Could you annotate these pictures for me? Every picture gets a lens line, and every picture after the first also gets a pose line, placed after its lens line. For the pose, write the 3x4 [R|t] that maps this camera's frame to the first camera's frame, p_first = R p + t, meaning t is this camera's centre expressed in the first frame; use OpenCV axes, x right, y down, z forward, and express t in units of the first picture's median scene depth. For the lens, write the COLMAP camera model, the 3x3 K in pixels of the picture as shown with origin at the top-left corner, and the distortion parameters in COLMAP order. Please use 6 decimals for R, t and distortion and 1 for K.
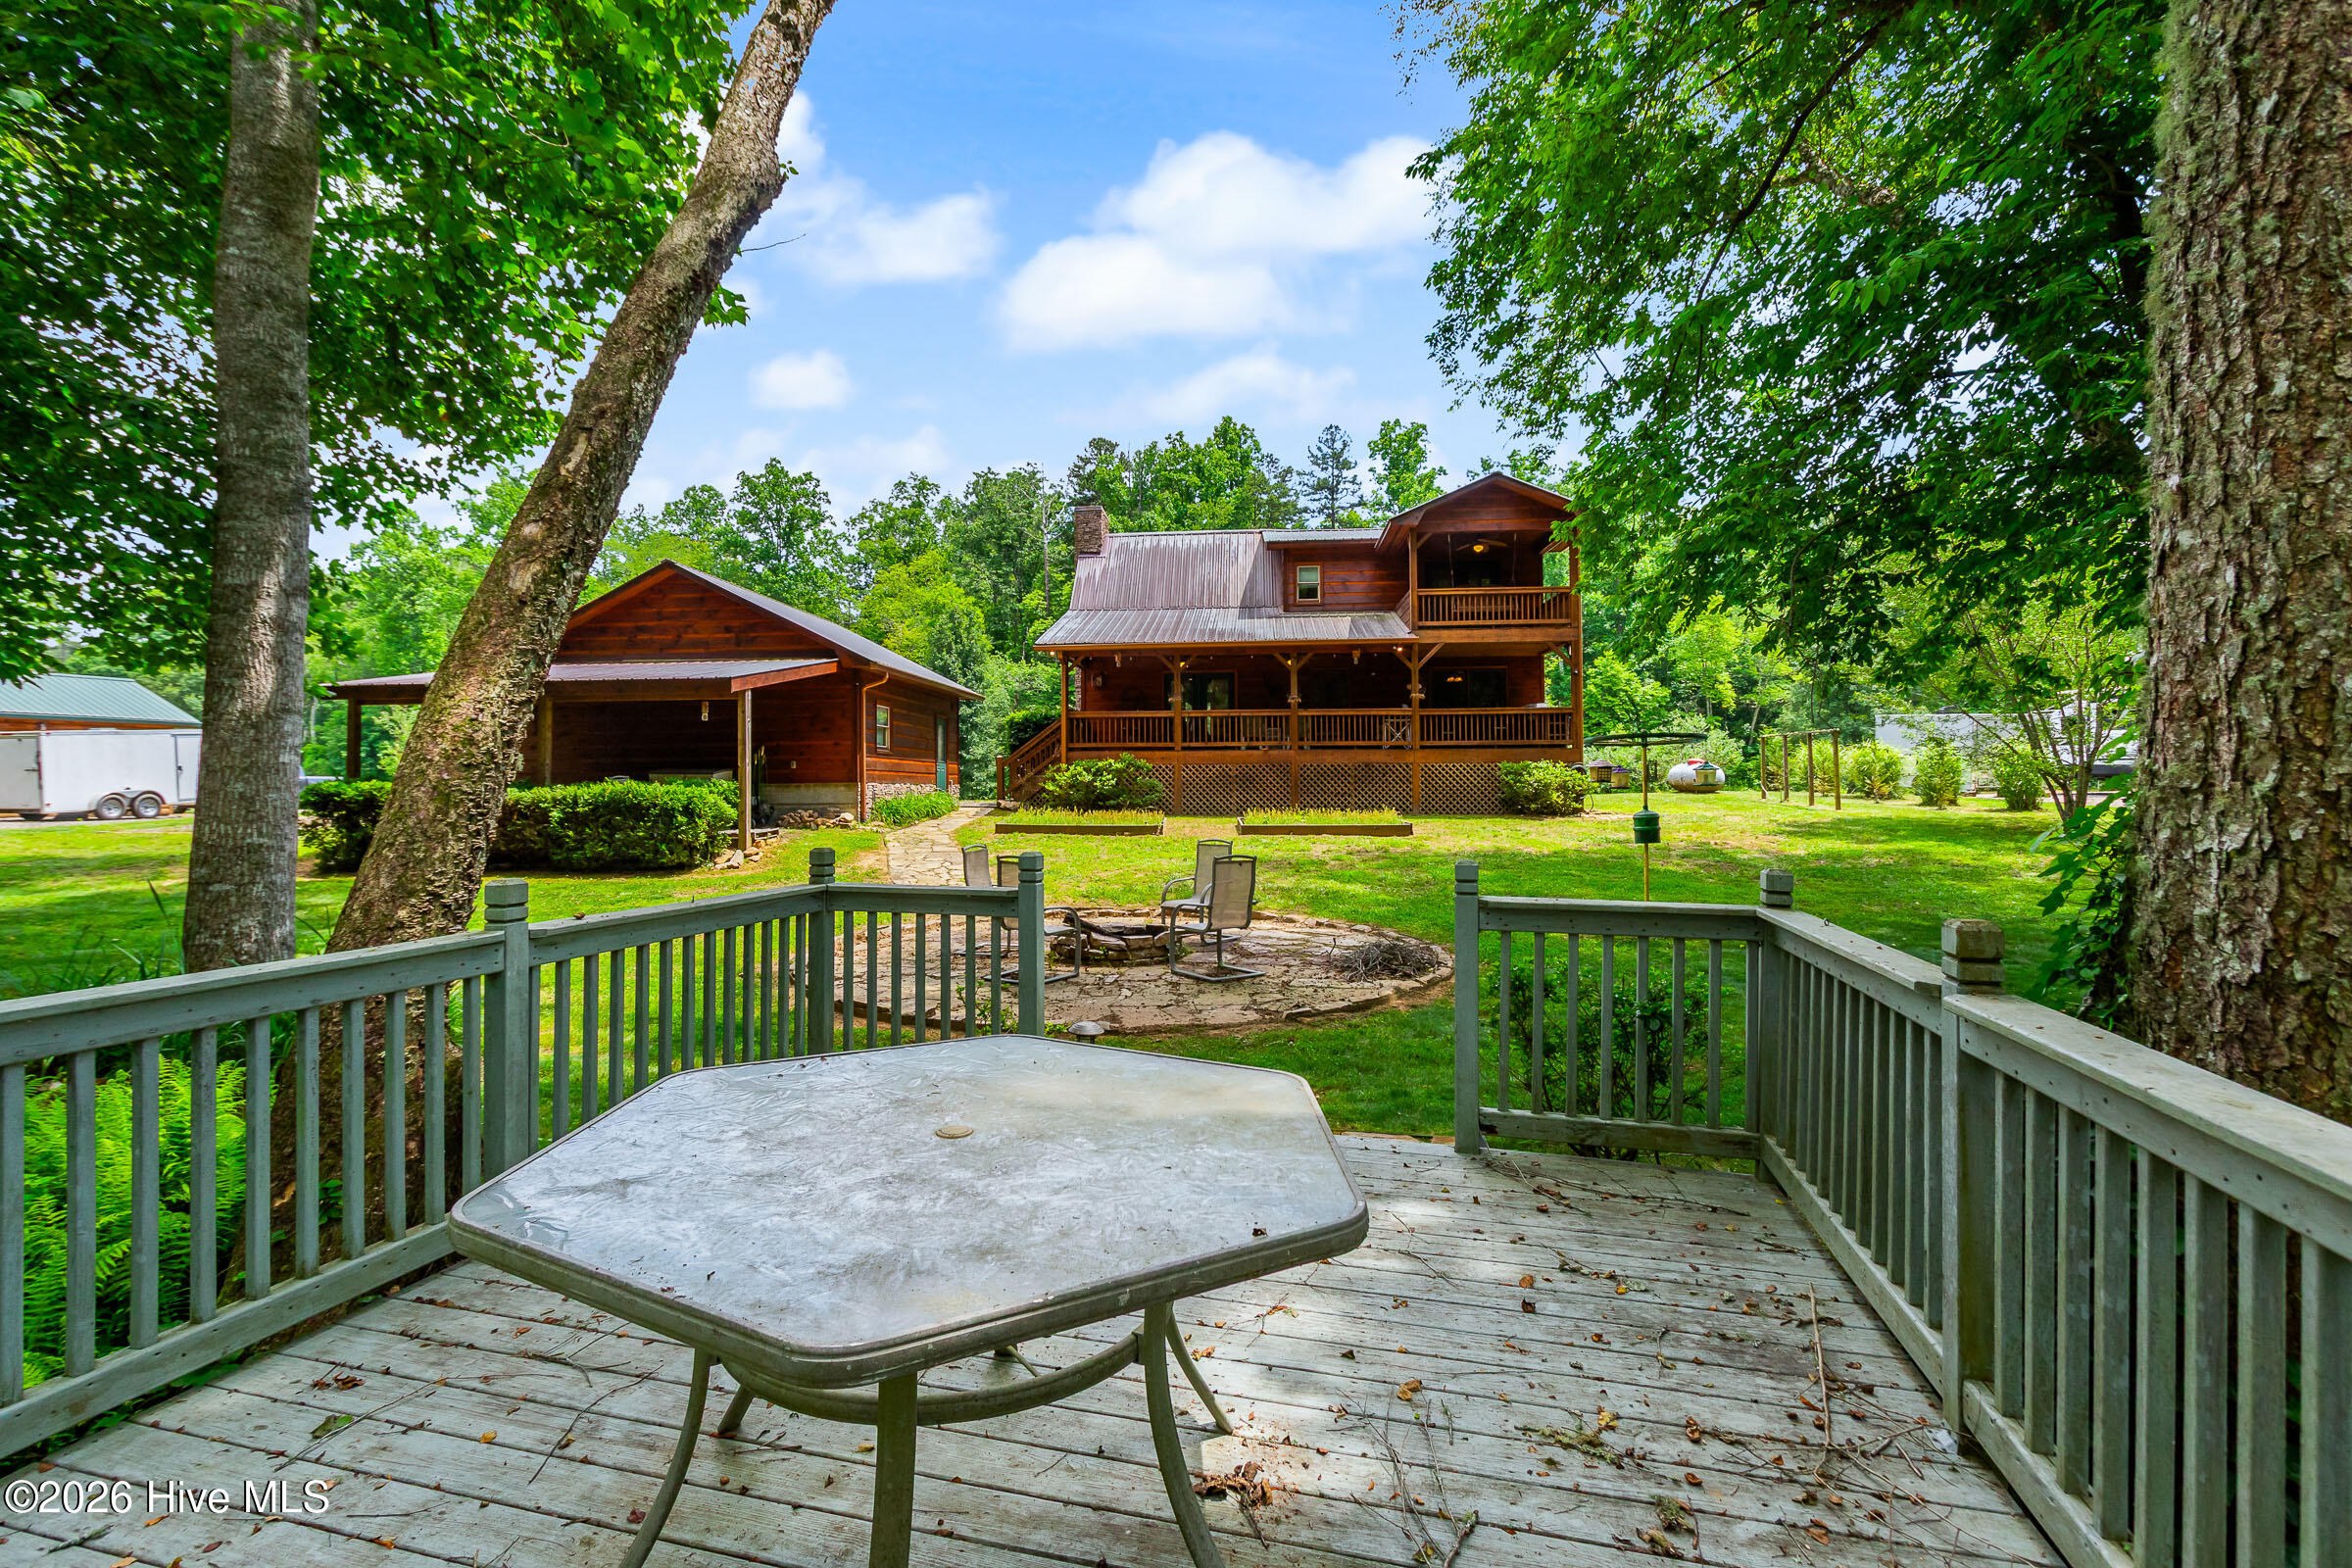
lens RADIAL K [[1123.0, 0, 1150.1], [0, 1123.0, 773.3], [0, 0, 1]] dist [0.004200, -0.003808]
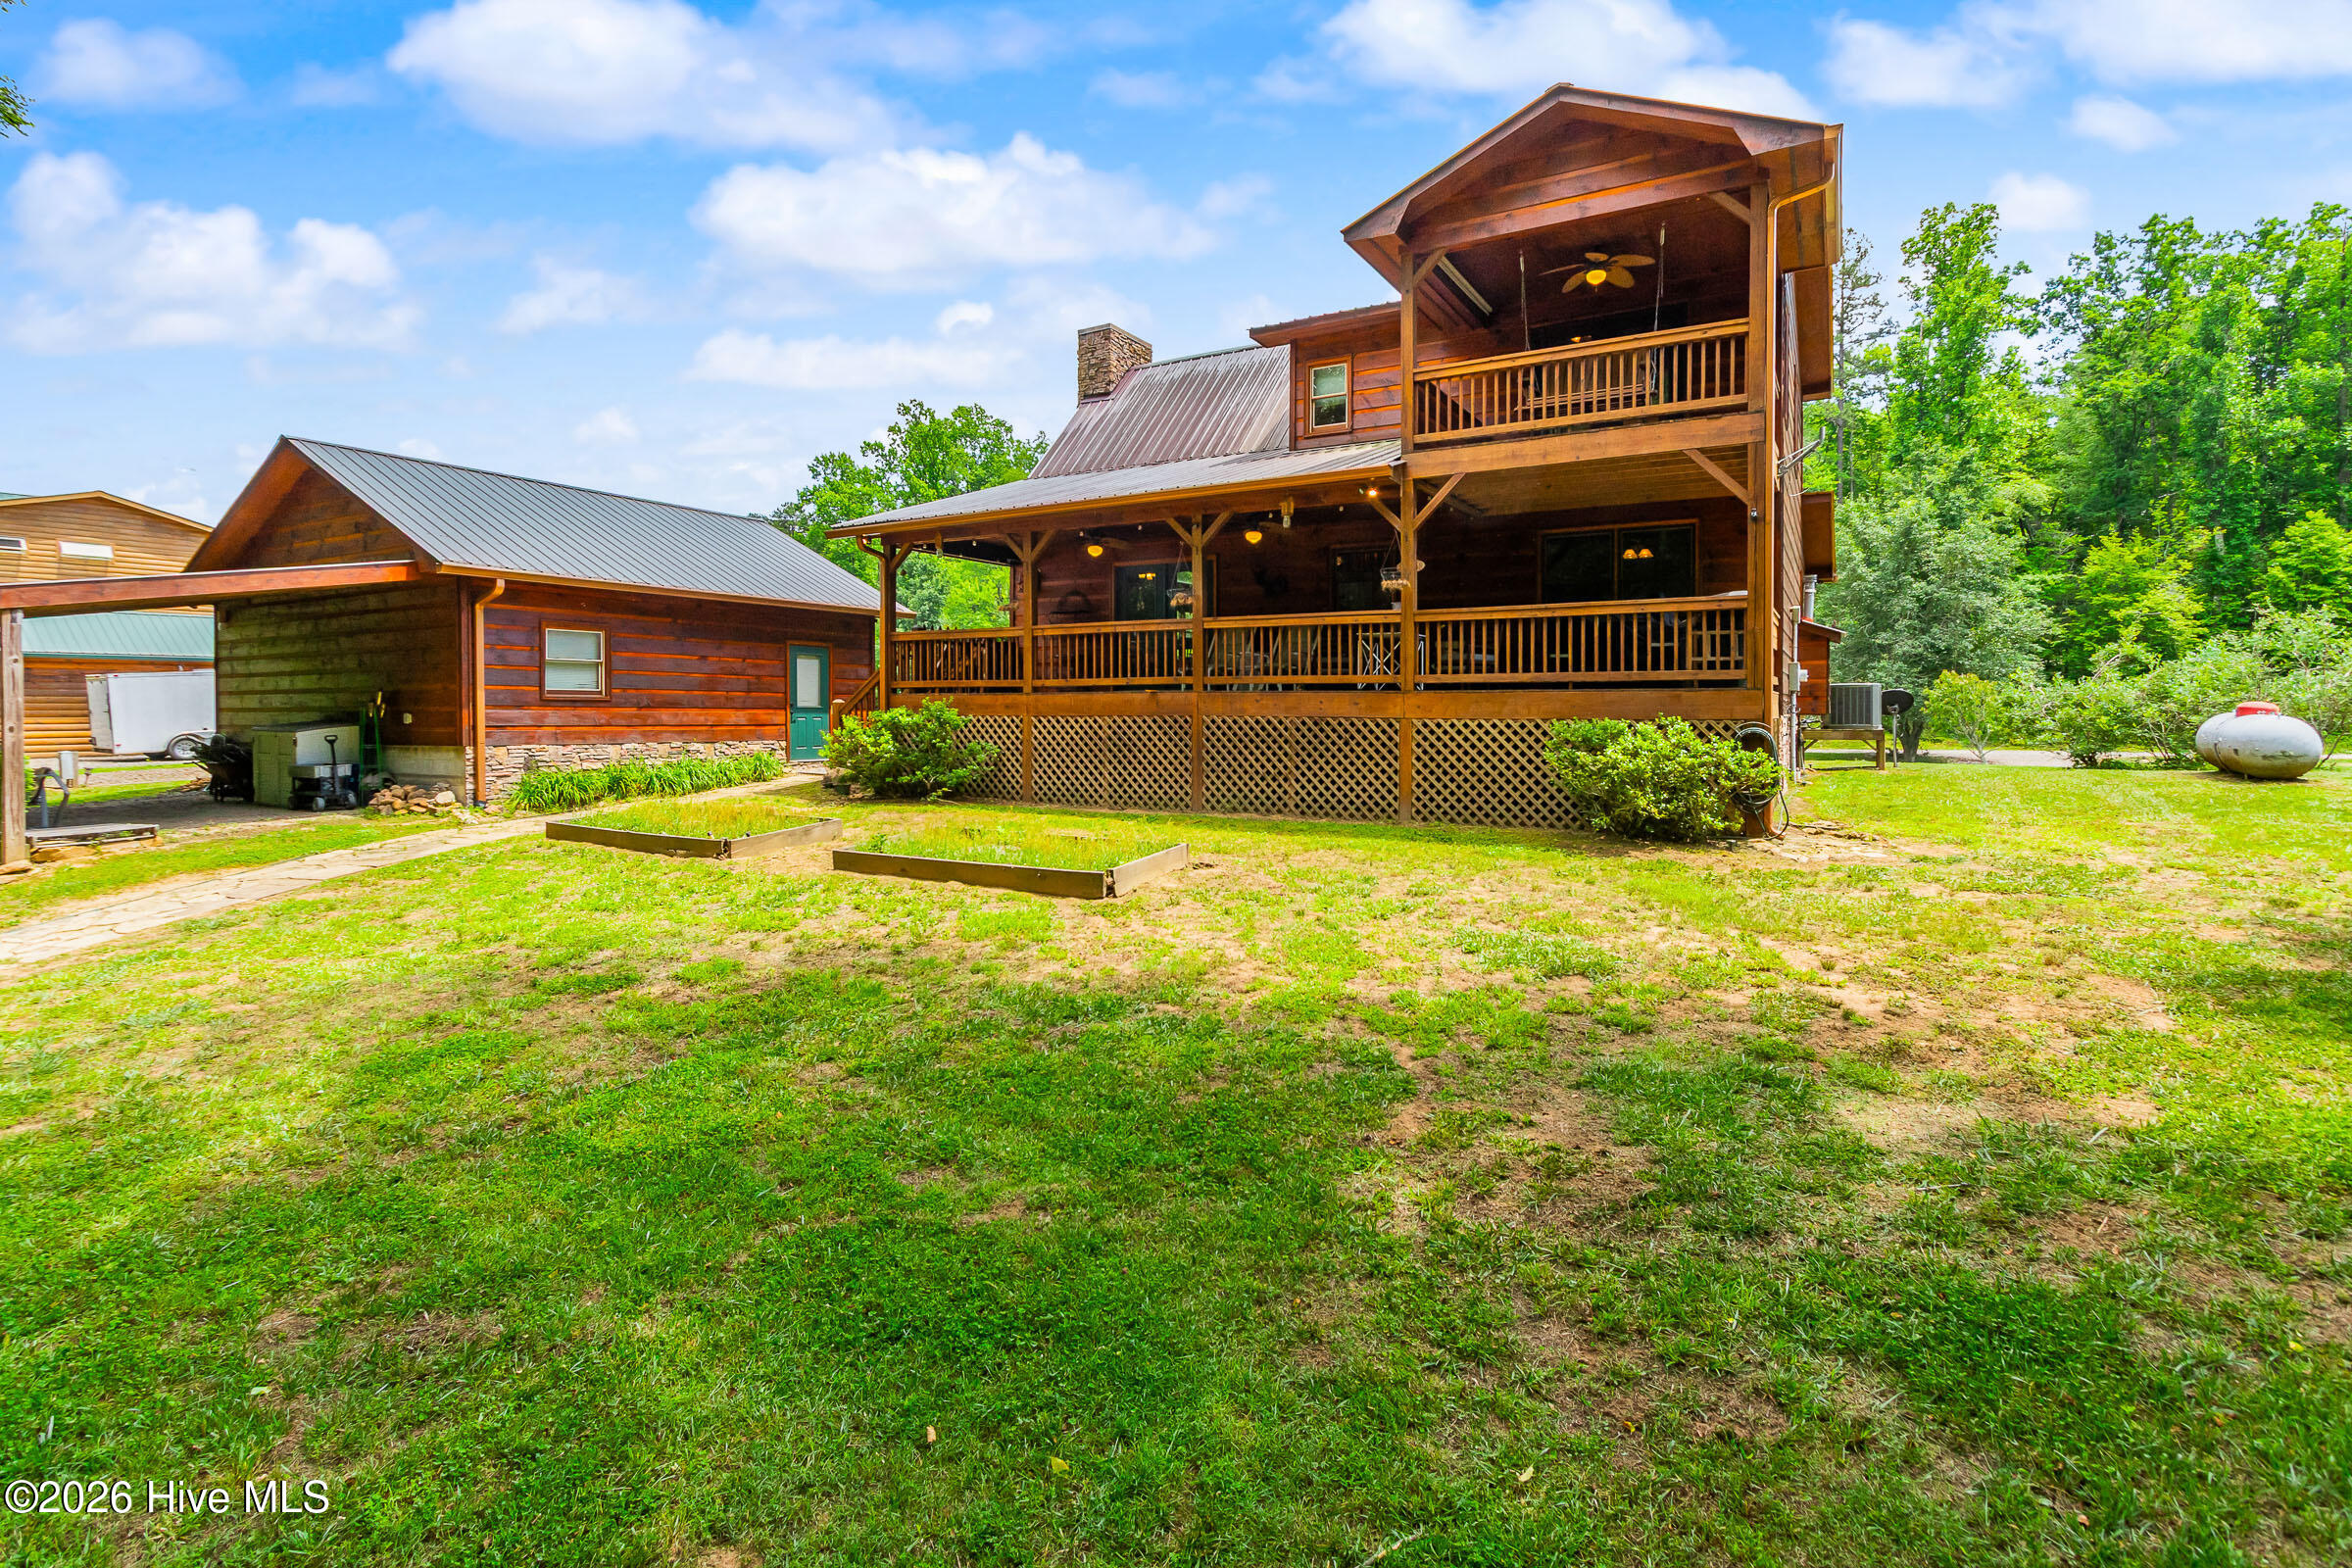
lens RADIAL K [[1147.6, 0, 1171.9], [0, 1147.6, 735.3], [0, 0, 1]] dist [0.011797, -0.000511]
pose [[0.904657, 0.015843, -0.425846, 0.309393], [-0.001791, 0.999441, 0.033377, -0.016073], [0.426137, -0.029432, 0.904180, 0.419870]]
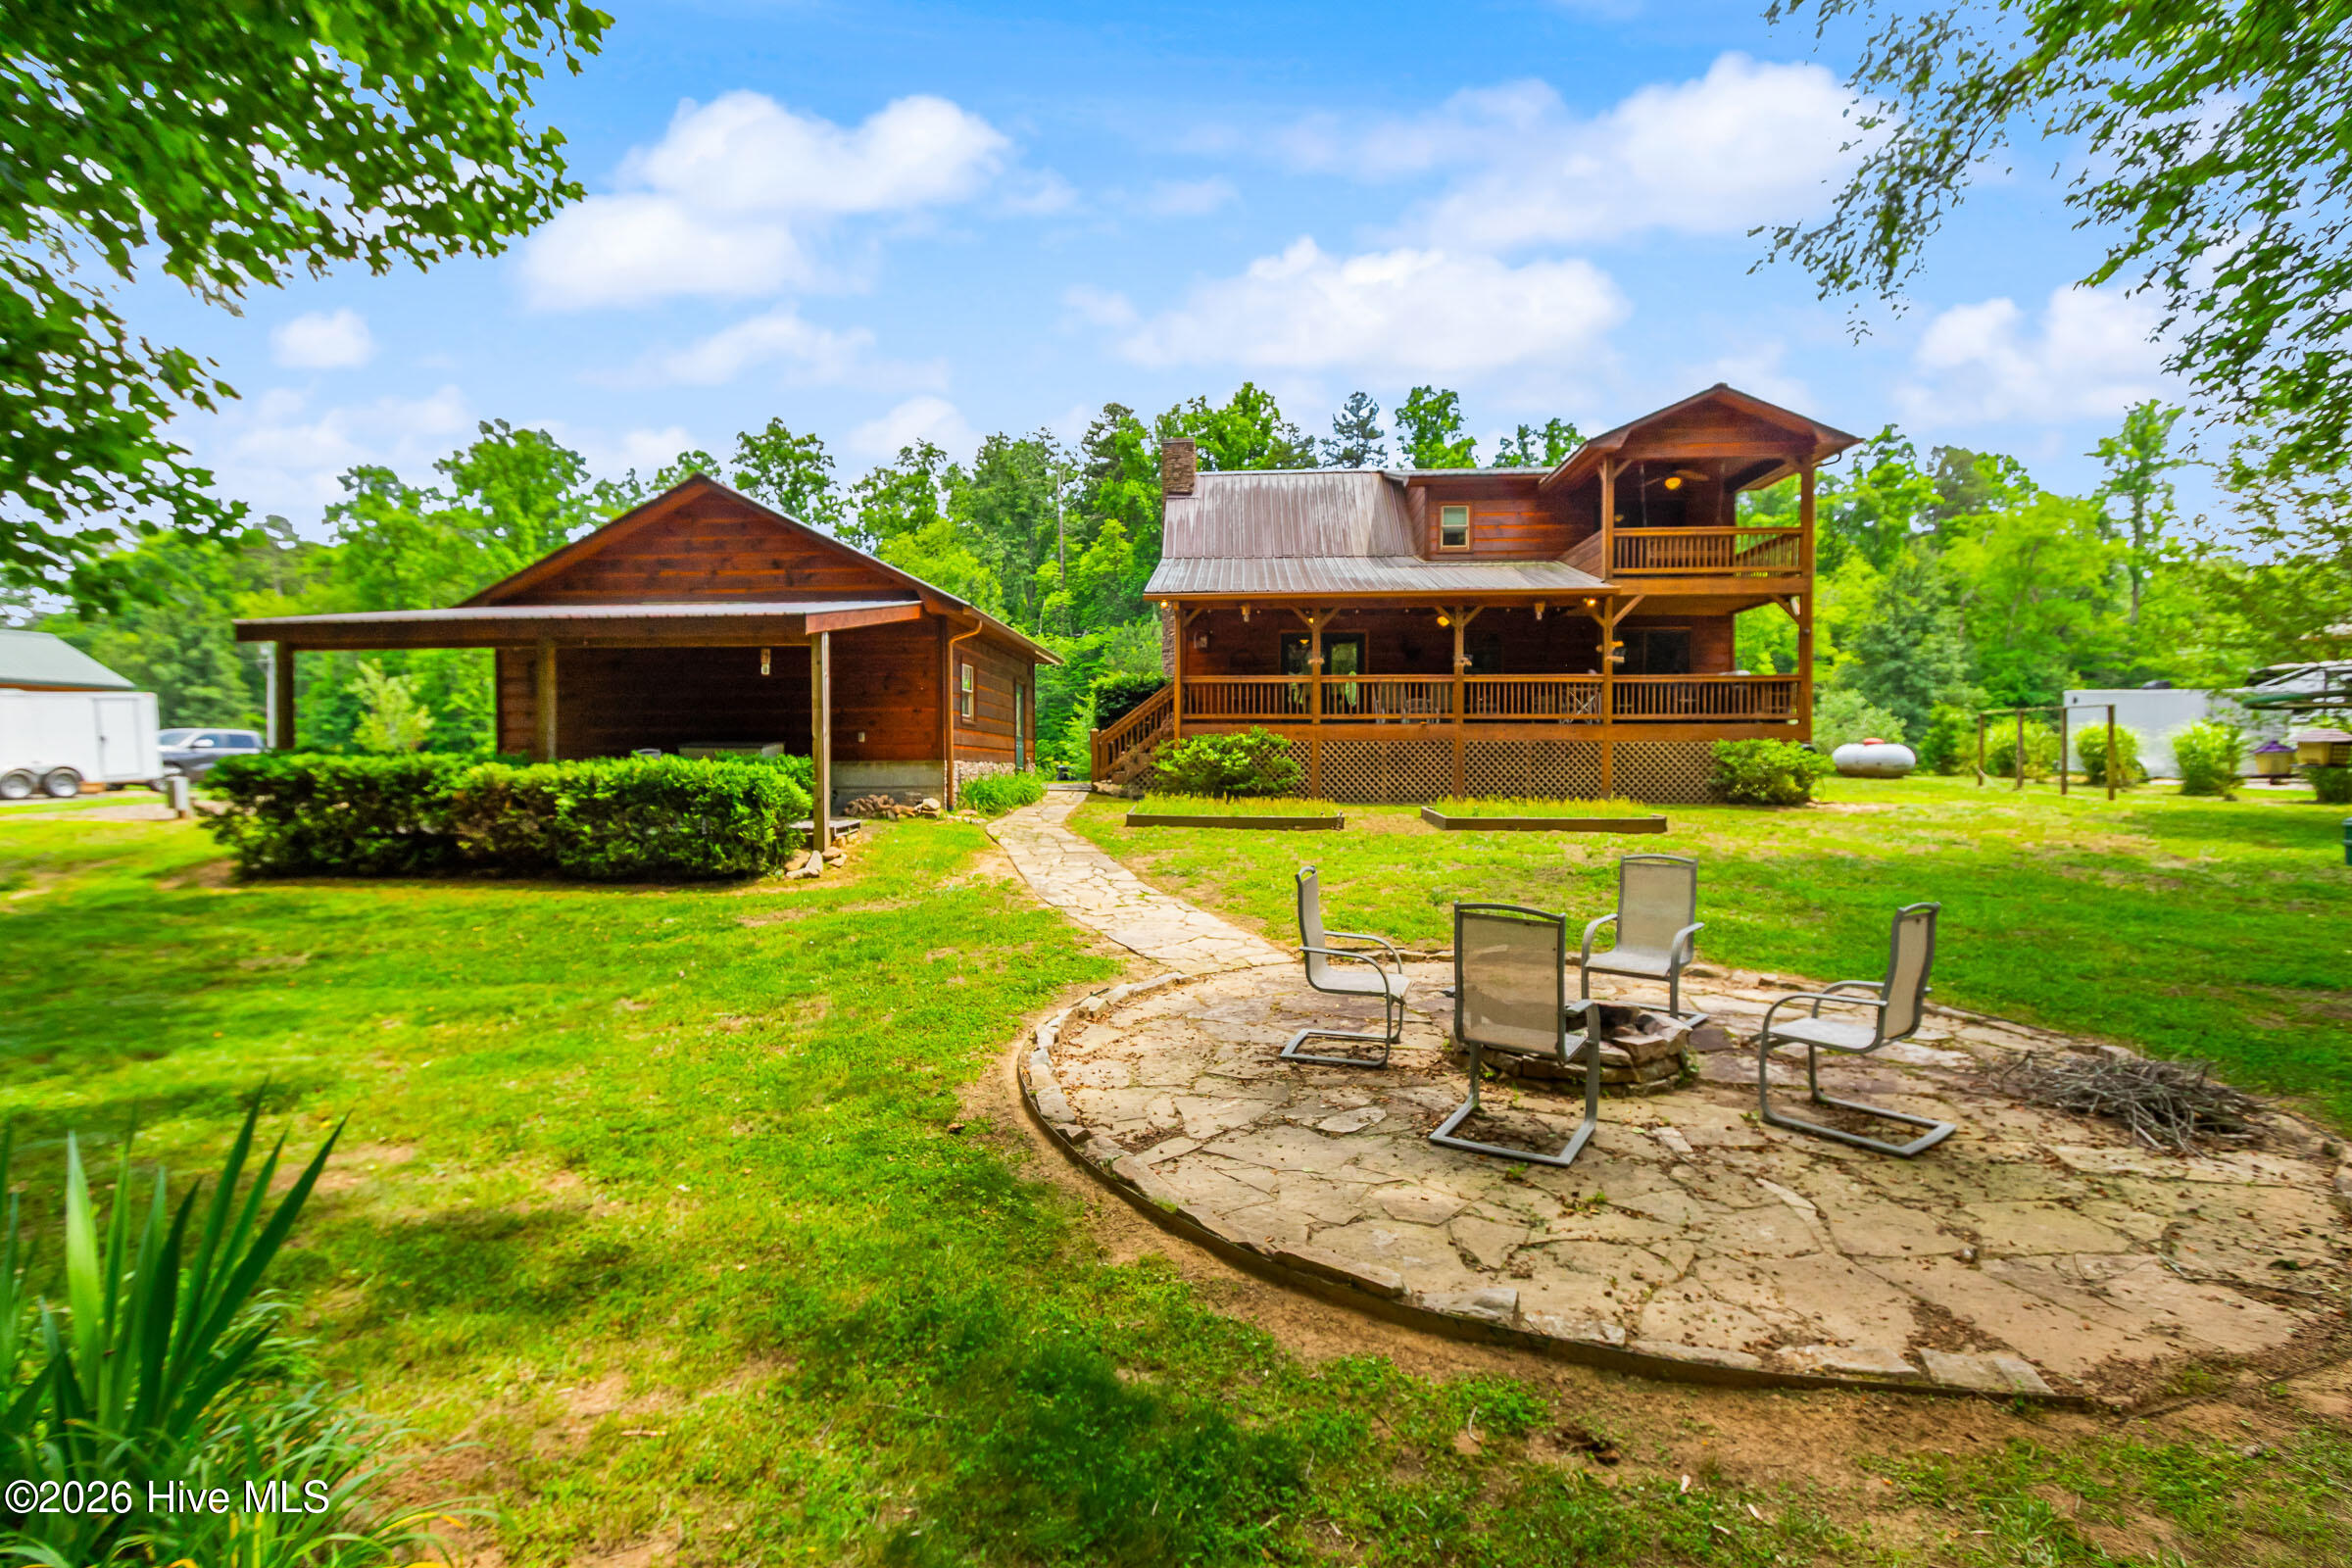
lens RADIAL K [[1098.4, 0, 1154.9], [0, 1098.4, 800.3], [0, 0, 1]] dist [-0.001666, -0.000995]
pose [[0.999792, 0.005147, 0.019735, -0.095322], [-0.005975, 0.999093, 0.042154, 0.002167], [-0.019500, -0.042263, 0.998916, 0.168125]]
